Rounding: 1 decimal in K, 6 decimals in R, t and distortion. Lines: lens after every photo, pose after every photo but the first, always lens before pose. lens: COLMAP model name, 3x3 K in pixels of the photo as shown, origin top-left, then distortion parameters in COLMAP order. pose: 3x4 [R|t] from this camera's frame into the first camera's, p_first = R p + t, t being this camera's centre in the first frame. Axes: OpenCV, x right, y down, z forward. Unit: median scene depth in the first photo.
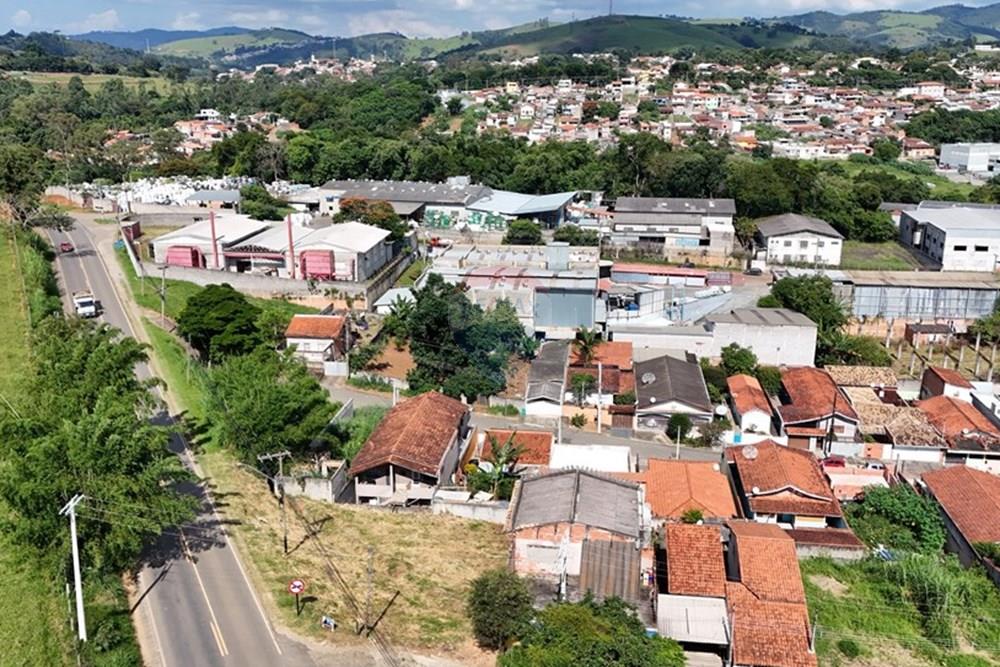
lens RADIAL K [[906.7, 0, 505.5], [0, 906.7, 331.7], [0, 0, 1]] dist [0.078159, -0.102301]
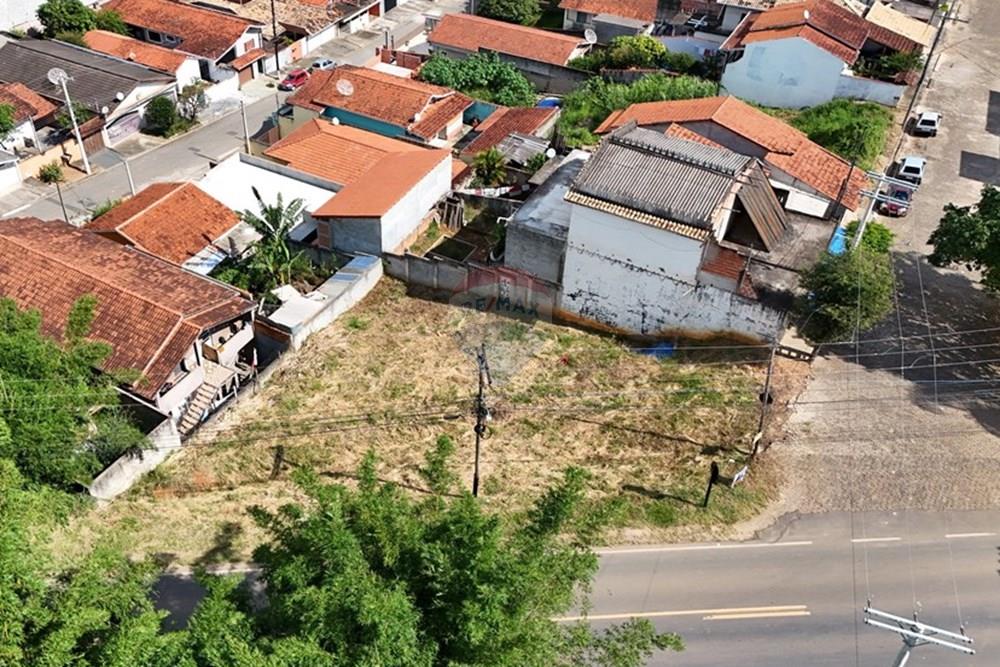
lens RADIAL K [[898.8, 0, 399.1], [0, 898.8, 351.3], [0, 0, 1]] dist [0.047855, -0.006861]
pose [[0.410155, -0.600659, 0.686281, -0.221207], [0.266257, 0.798569, 0.539810, -0.056313], [-0.872285, -0.038679, 0.487466, 0.287237]]
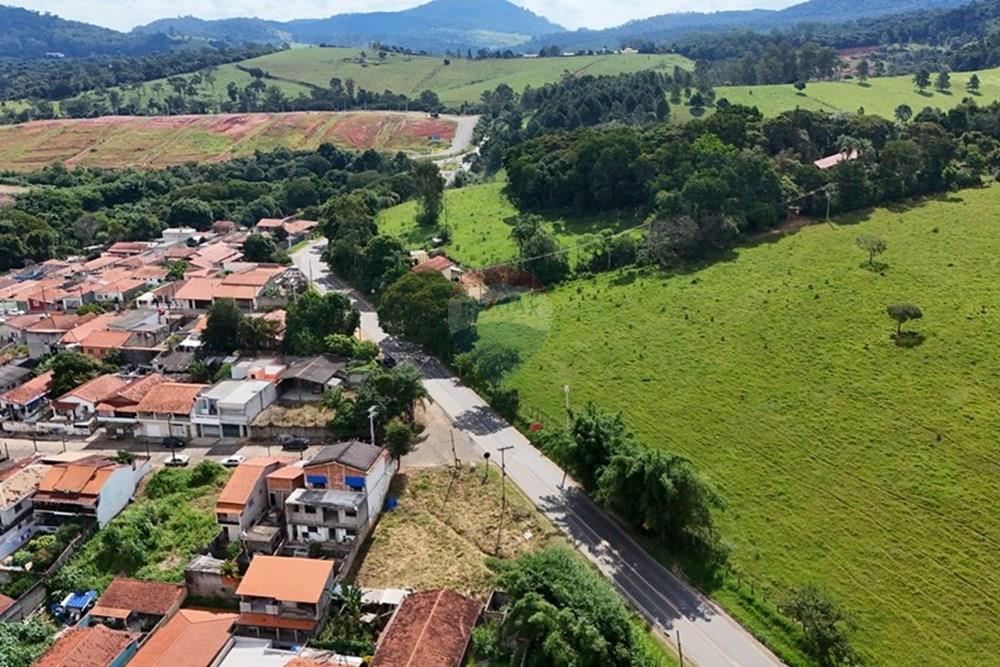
lens RADIAL K [[906.7, 0, 505.5], [0, 906.7, 331.7], [0, 0, 1]] dist [0.078159, -0.102301]
pose [[-0.997935, -0.004522, 0.064076, -0.129116], [0.032160, 0.828326, 0.559323, -0.375214], [-0.055605, 0.560229, -0.826470, 0.842738]]
